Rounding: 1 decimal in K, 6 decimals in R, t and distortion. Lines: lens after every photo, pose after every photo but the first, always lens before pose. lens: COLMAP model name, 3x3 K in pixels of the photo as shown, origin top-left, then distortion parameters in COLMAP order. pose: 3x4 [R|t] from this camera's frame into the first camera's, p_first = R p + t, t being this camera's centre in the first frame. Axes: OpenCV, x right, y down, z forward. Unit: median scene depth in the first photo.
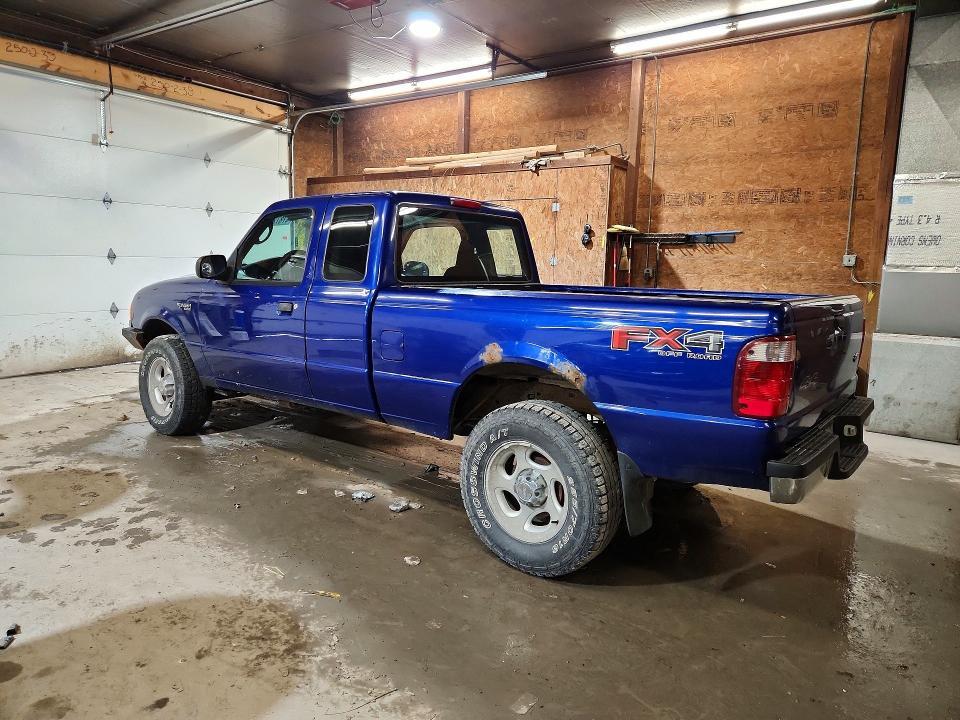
lens RADIAL K [[651.6, 0, 473.1], [0, 651.6, 353.5], [0, 0, 1]] dist [0.036769, -0.040716]
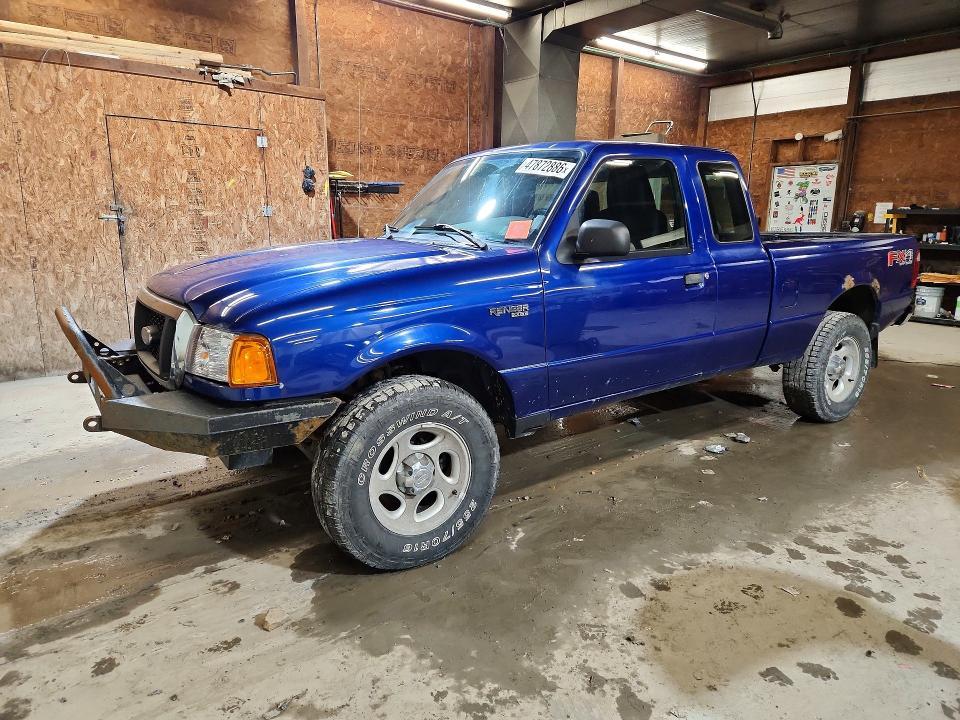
lens RADIAL K [[651.6, 0, 485.8], [0, 651.6, 356.2], [0, 0, 1]] dist [0.036769, -0.040716]
pose [[0.253596, -0.217888, 0.942451, -0.630371], [0.125989, 0.973441, 0.191152, -0.089701], [-0.959070, 0.070263, 0.274313, 0.549482]]
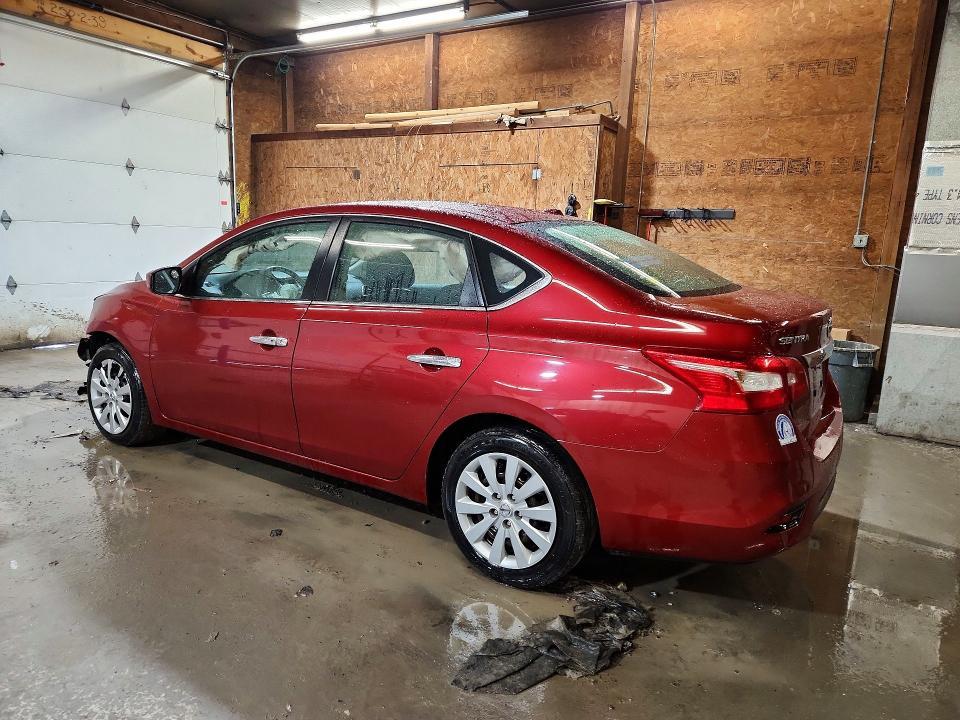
lens RADIAL K [[651.6, 0, 495.1], [0, 651.6, 378.2], [0, 0, 1]] dist [0.036769, -0.040716]
pose [[0.997138, 0.001940, 0.075577, 0.005347], [-0.007304, 0.997467, 0.070760, -0.012185], [-0.075249, -0.071109, 0.994626, 0.112948]]
